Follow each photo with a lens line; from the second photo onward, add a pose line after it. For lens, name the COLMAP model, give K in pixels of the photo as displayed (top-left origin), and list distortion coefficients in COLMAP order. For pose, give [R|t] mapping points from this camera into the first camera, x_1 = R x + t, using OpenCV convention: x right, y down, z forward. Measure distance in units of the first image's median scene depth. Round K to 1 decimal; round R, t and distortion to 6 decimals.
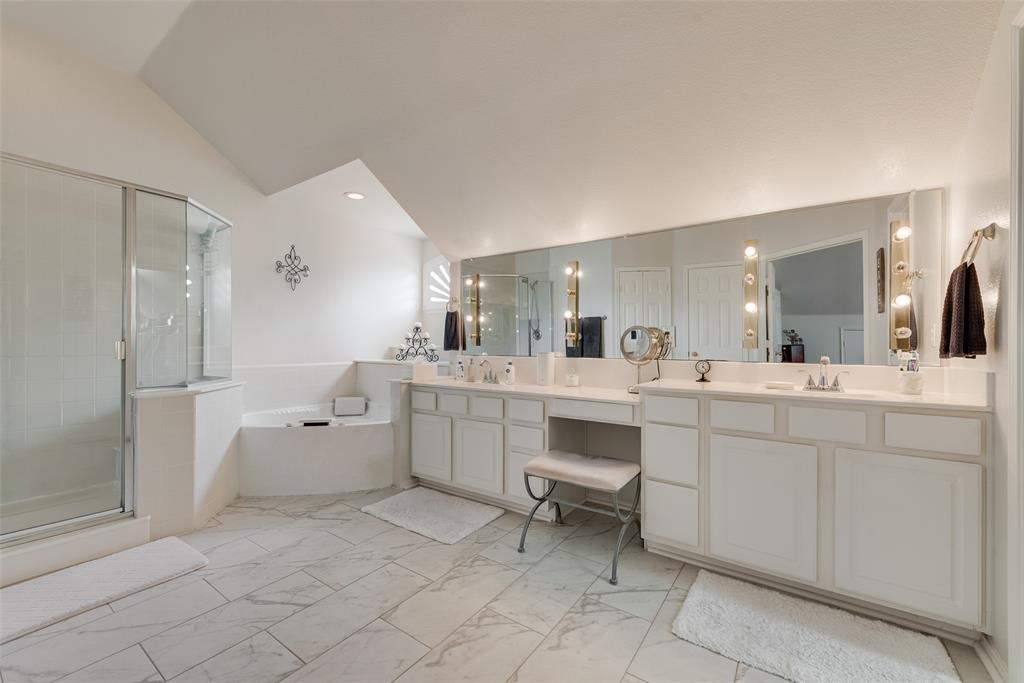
lens RADIAL K [[402.3, 0, 510.2], [0, 402.3, 342.4], [0, 0, 1]] dist [0.006382, -0.002043]
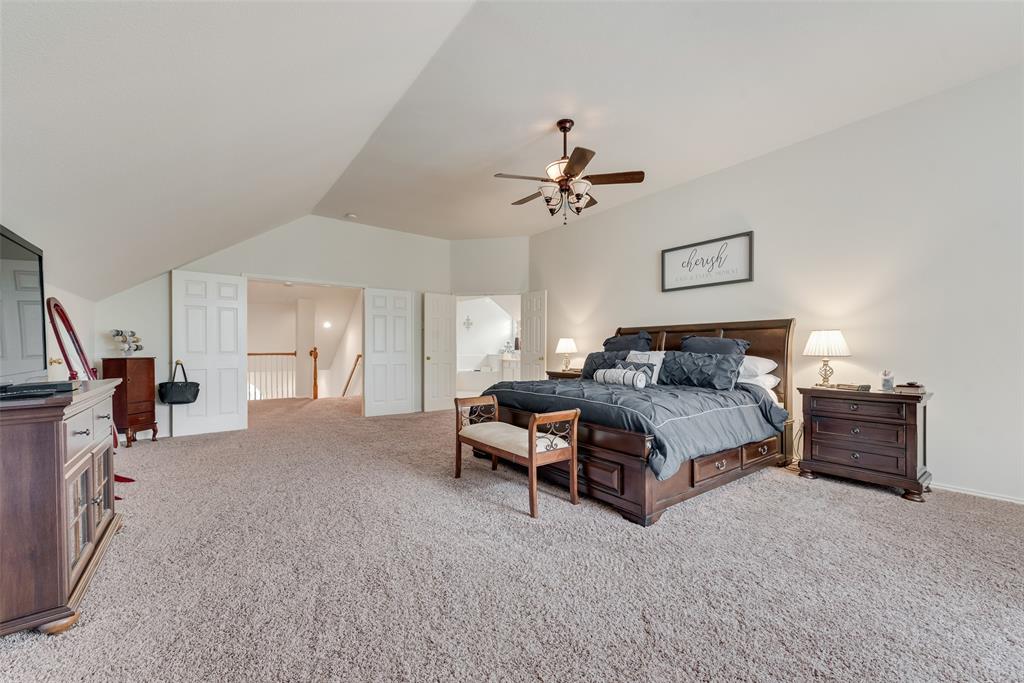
lens RADIAL K [[402.3, 0, 510.5], [0, 402.3, 348.8], [0, 0, 1]] dist [0.006382, -0.002043]
pose [[0.954445, -0.001319, -0.298383, 0.730706], [0.003757, 0.999964, 0.007598, -0.014794], [0.298363, -0.008373, 0.954416, -1.961498]]
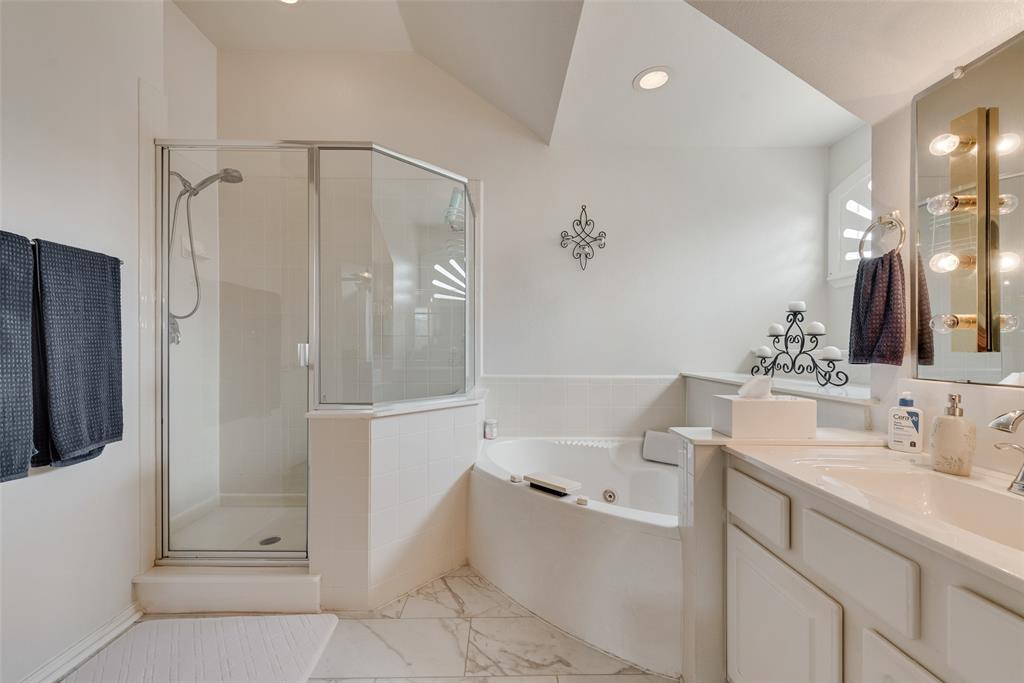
lens RADIAL K [[402.3, 0, 520.4], [0, 402.3, 348.1], [0, 0, 1]] dist [0.006382, -0.002043]
pose [[0.589724, 0.001810, -0.807603, -0.041589], [0.004545, 0.999974, 0.005560, 0.002544], [0.807592, -0.006950, 0.589701, 0.534472]]
